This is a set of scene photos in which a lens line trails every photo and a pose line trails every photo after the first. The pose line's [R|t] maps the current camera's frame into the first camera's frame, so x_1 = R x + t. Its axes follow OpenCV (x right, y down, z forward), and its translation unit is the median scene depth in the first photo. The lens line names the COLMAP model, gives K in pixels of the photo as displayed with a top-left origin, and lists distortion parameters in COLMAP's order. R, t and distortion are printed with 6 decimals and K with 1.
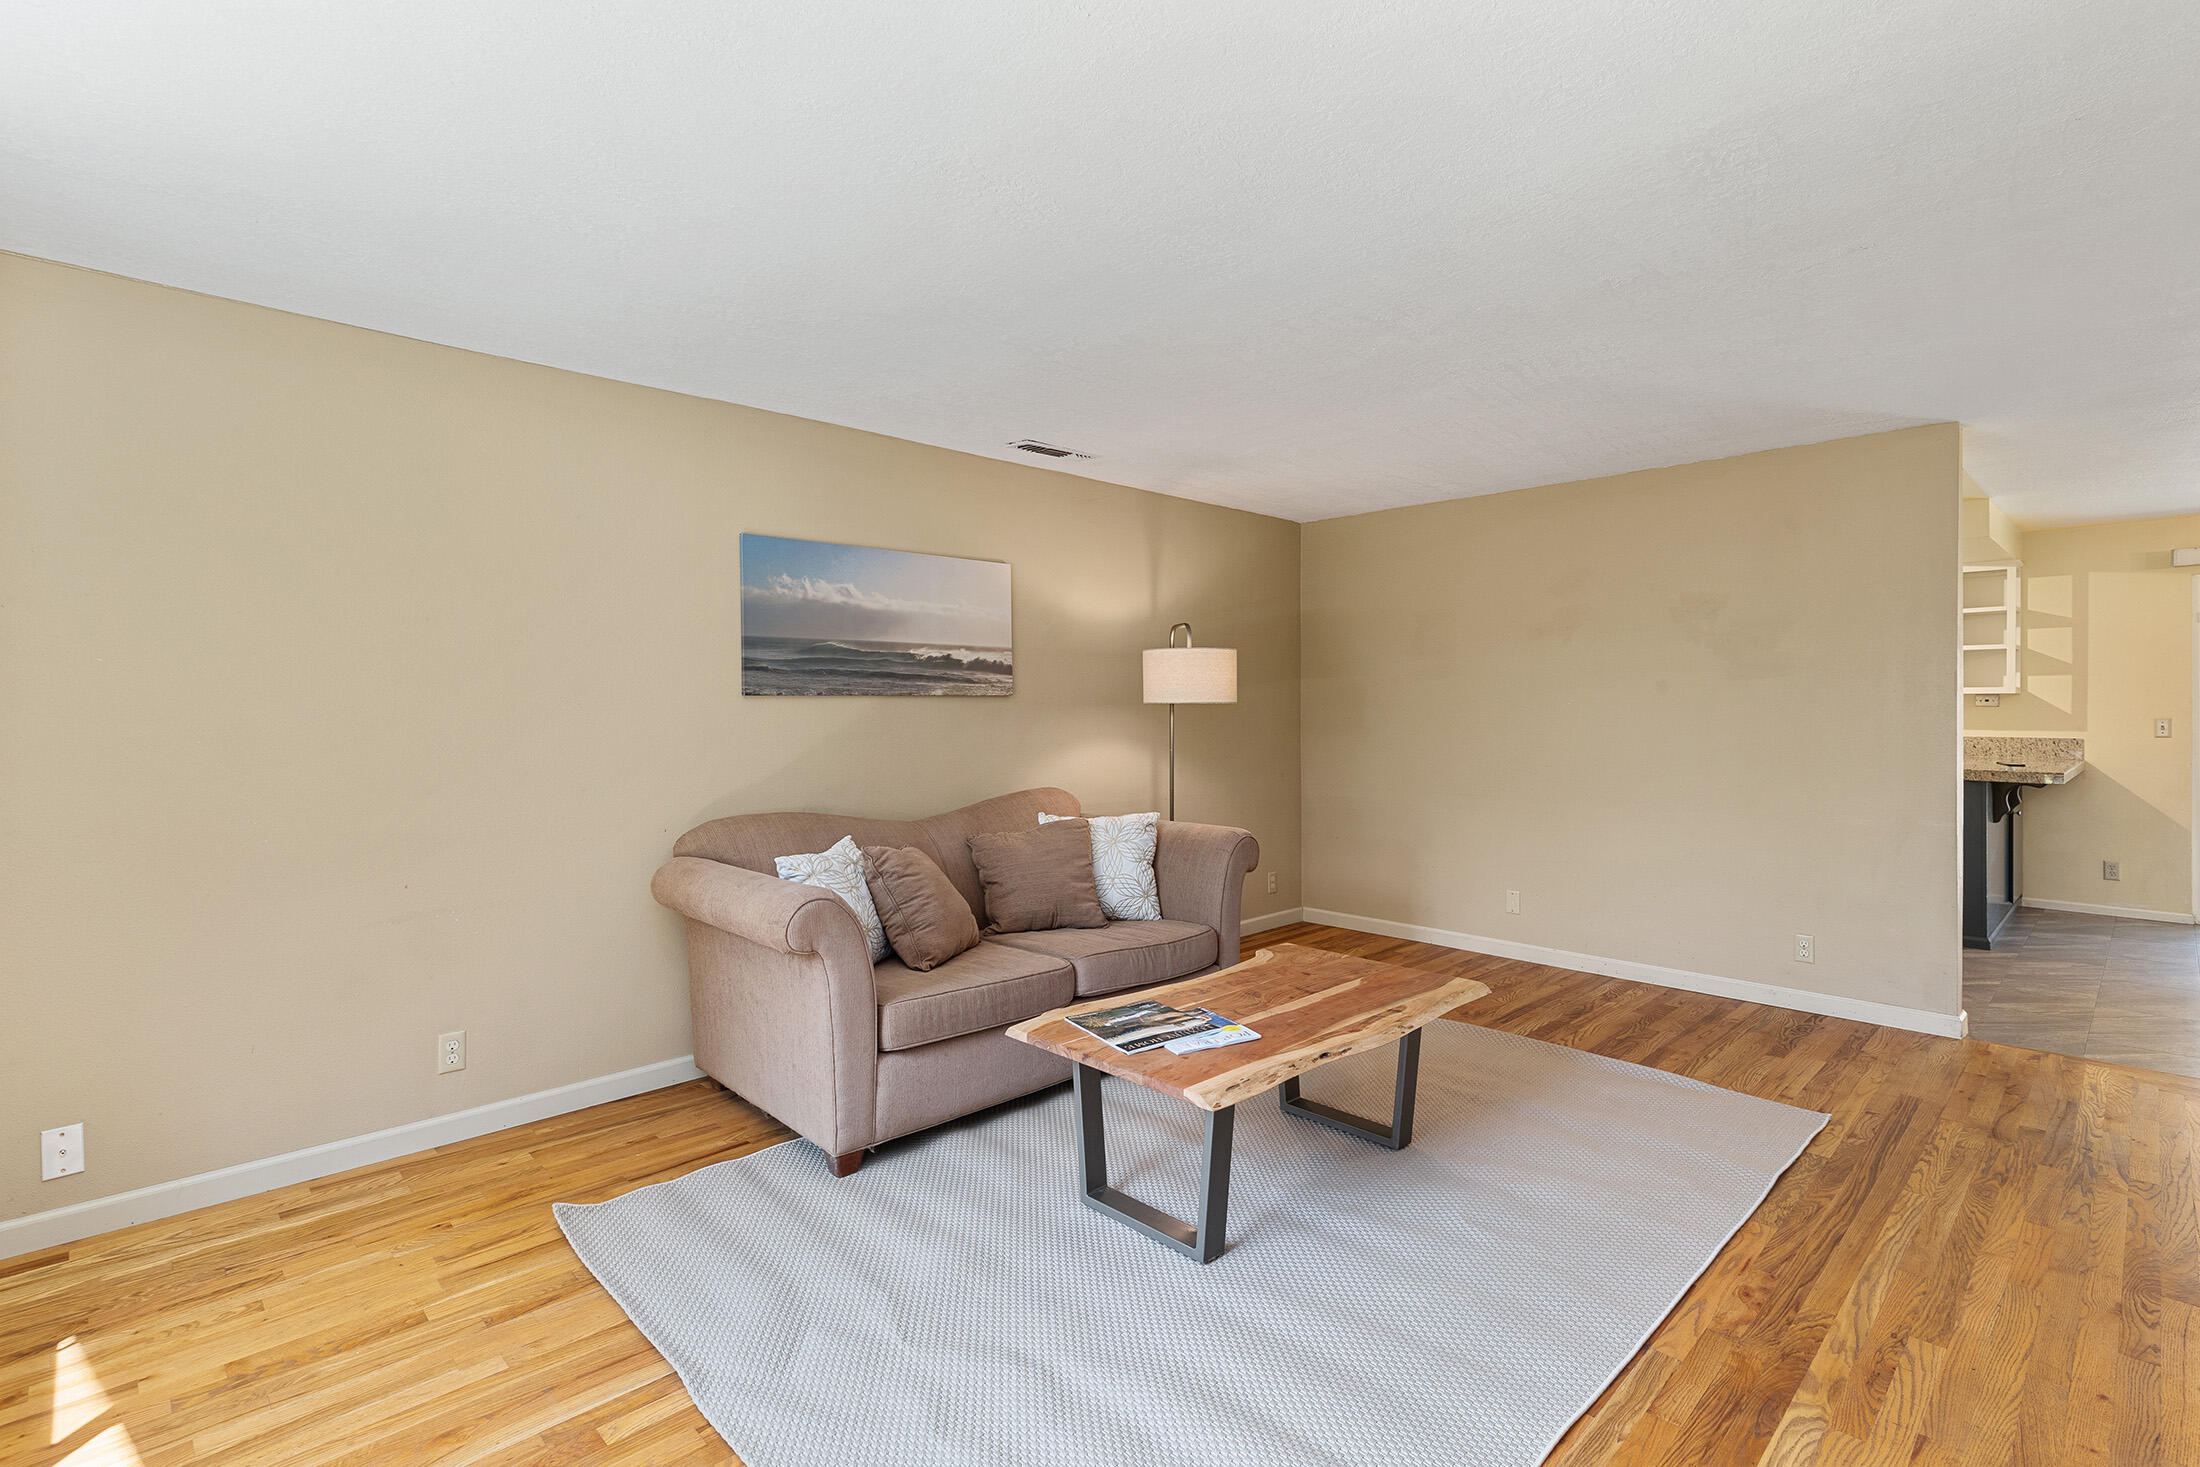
lens RADIAL K [[1011.9, 0, 1102.6], [0, 1011.9, 724.5], [0, 0, 1]] dist [-0.001603, -0.000467]
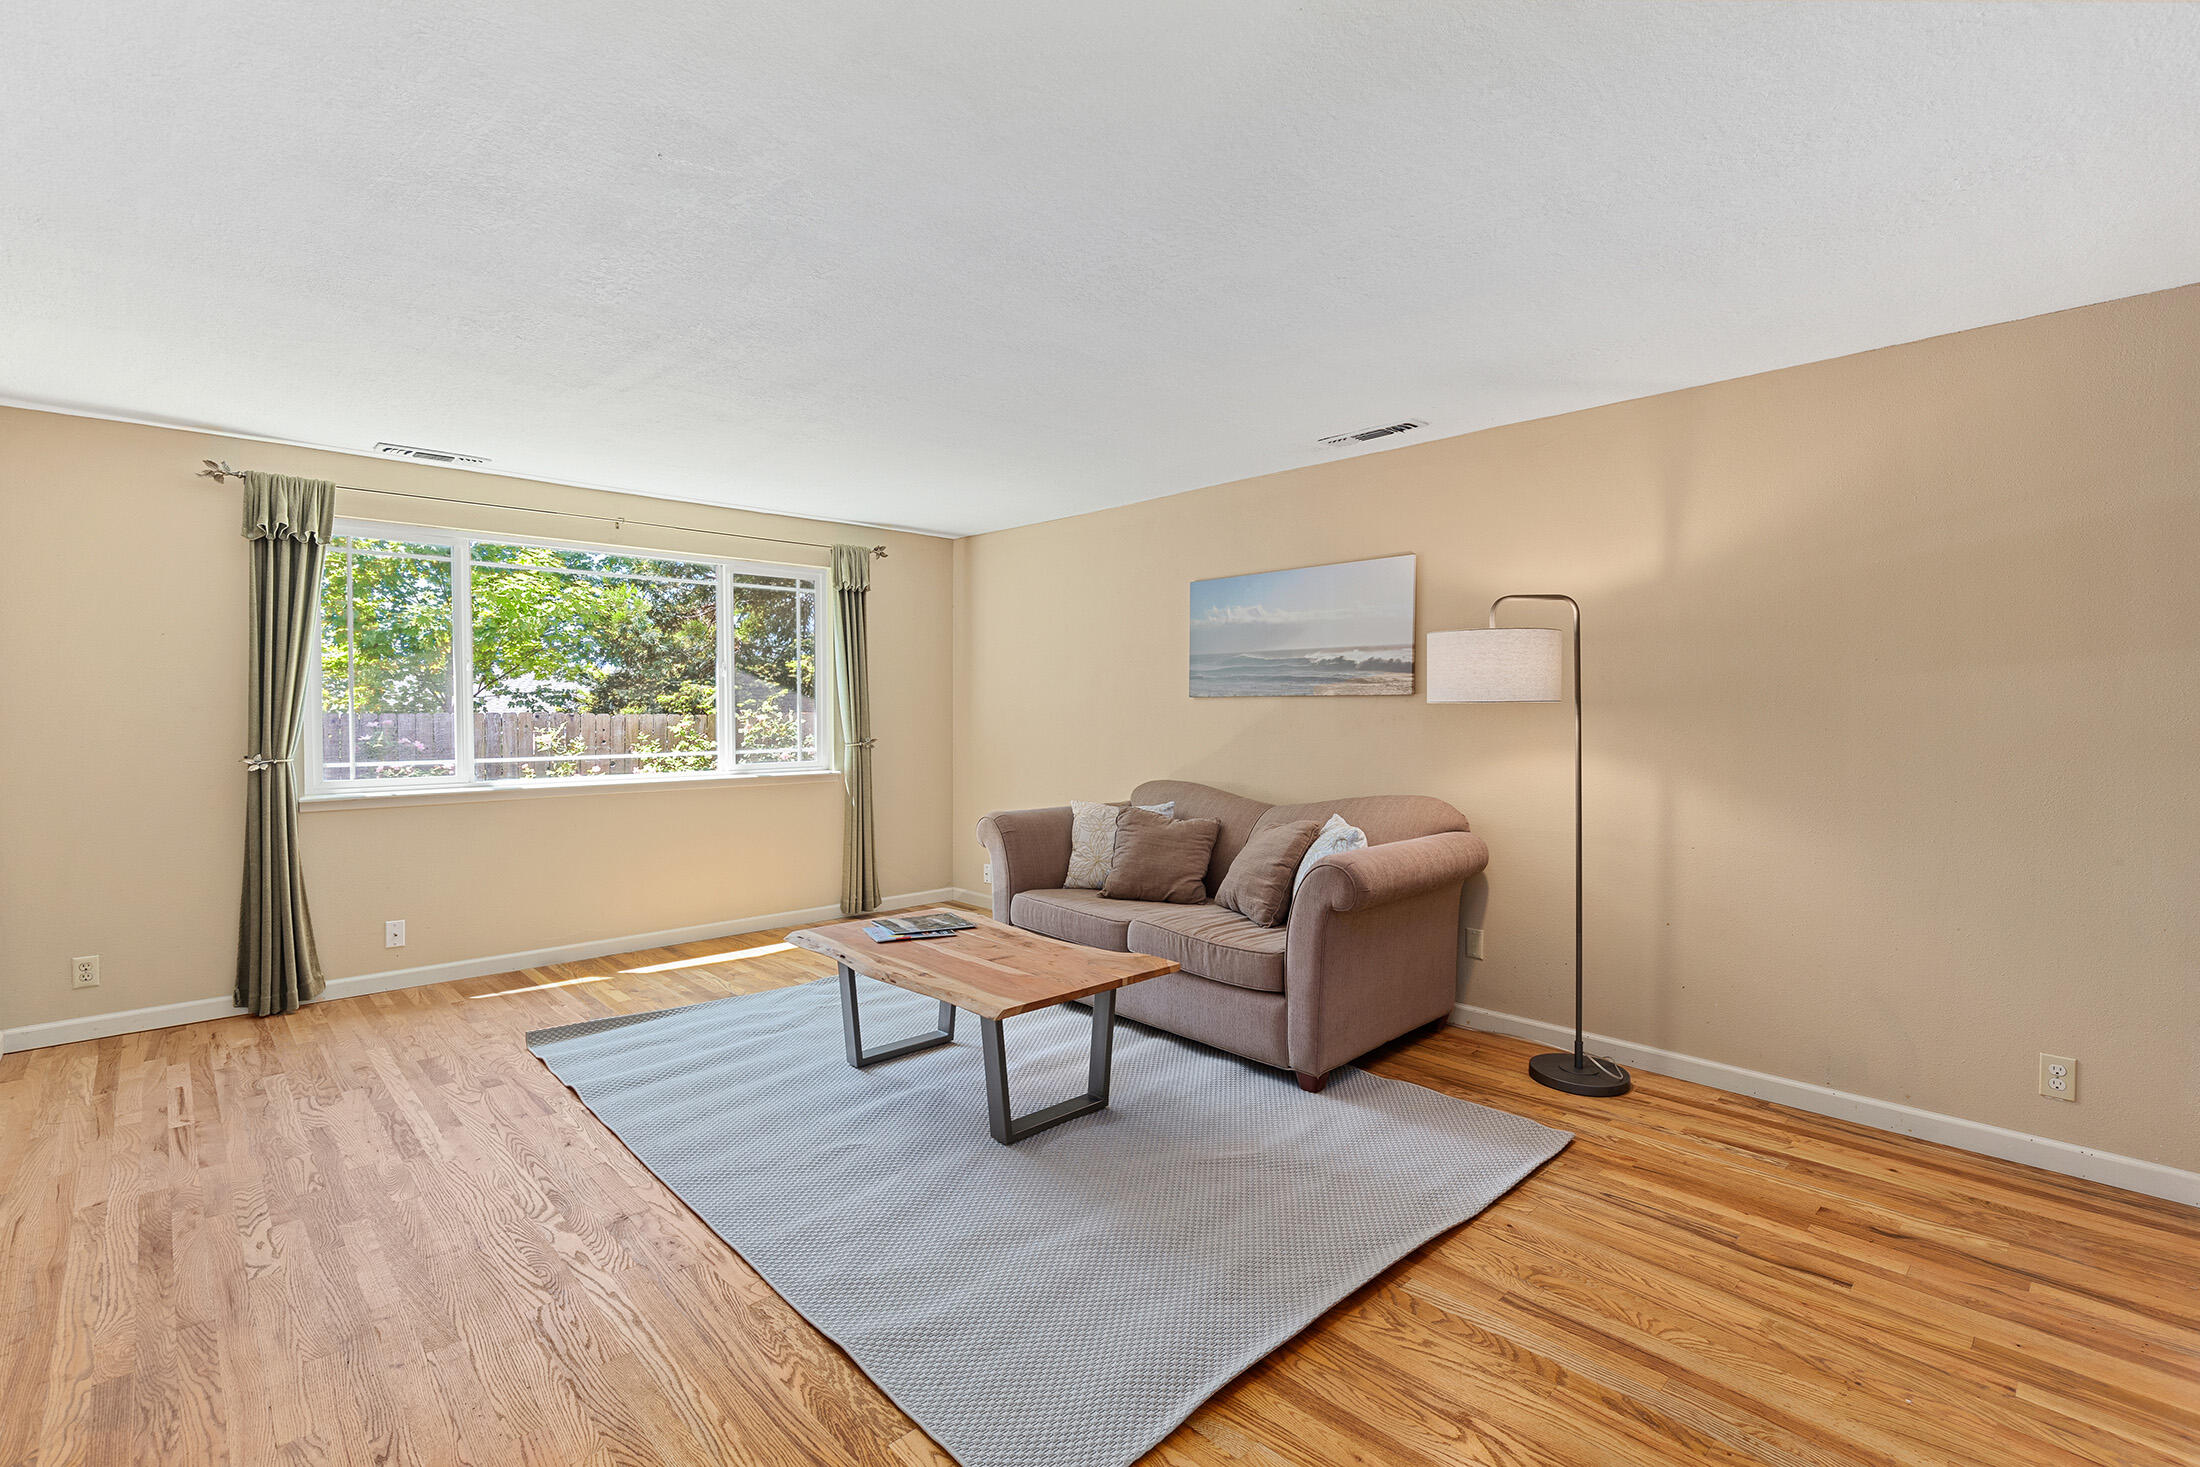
lens RADIAL K [[1011.9, 0, 1103.1], [0, 1011.9, 722.6], [0, 0, 1]] dist [-0.001603, -0.000467]
pose [[-0.003917, 0.016867, -0.999850, 0.915502], [-0.023948, 0.999569, 0.016956, -0.013018], [0.999706, 0.024011, -0.003511, 0.777174]]
